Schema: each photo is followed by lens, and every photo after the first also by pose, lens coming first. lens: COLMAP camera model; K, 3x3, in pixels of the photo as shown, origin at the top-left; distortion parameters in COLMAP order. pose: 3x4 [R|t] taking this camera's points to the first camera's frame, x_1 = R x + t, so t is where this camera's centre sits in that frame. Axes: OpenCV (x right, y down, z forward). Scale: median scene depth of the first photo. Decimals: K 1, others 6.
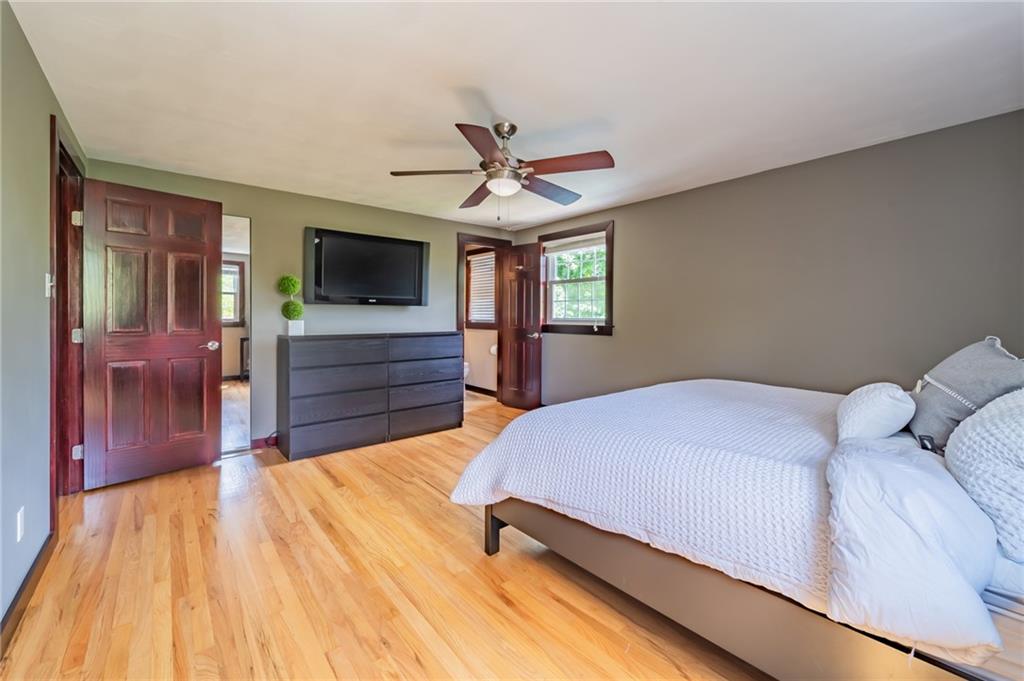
lens RADIAL K [[425.6, 0, 526.9], [0, 425.6, 320.2], [0, 0, 1]] dist [-0.002703, 0.000142]
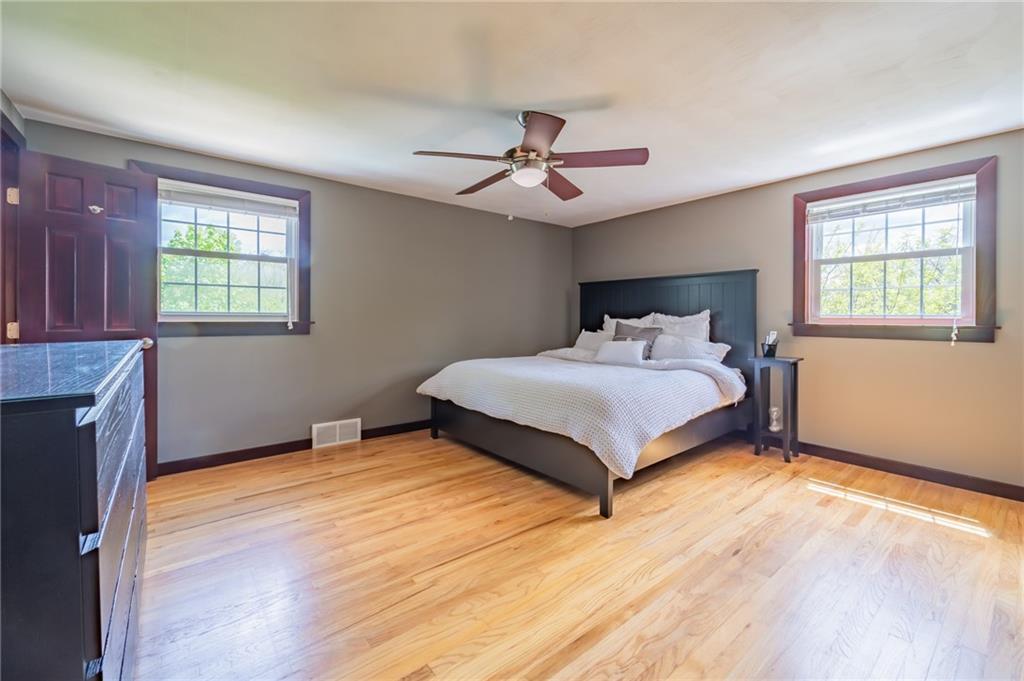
lens RADIAL K [[425.6, 0, 517.9], [0, 425.6, 315.2], [0, 0, 1]] dist [-0.002703, 0.000142]
pose [[0.012945, -0.005430, 0.999901, -0.859959], [0.003786, 0.999978, 0.005381, -0.002758], [-0.999909, 0.003716, 0.012966, 0.852909]]
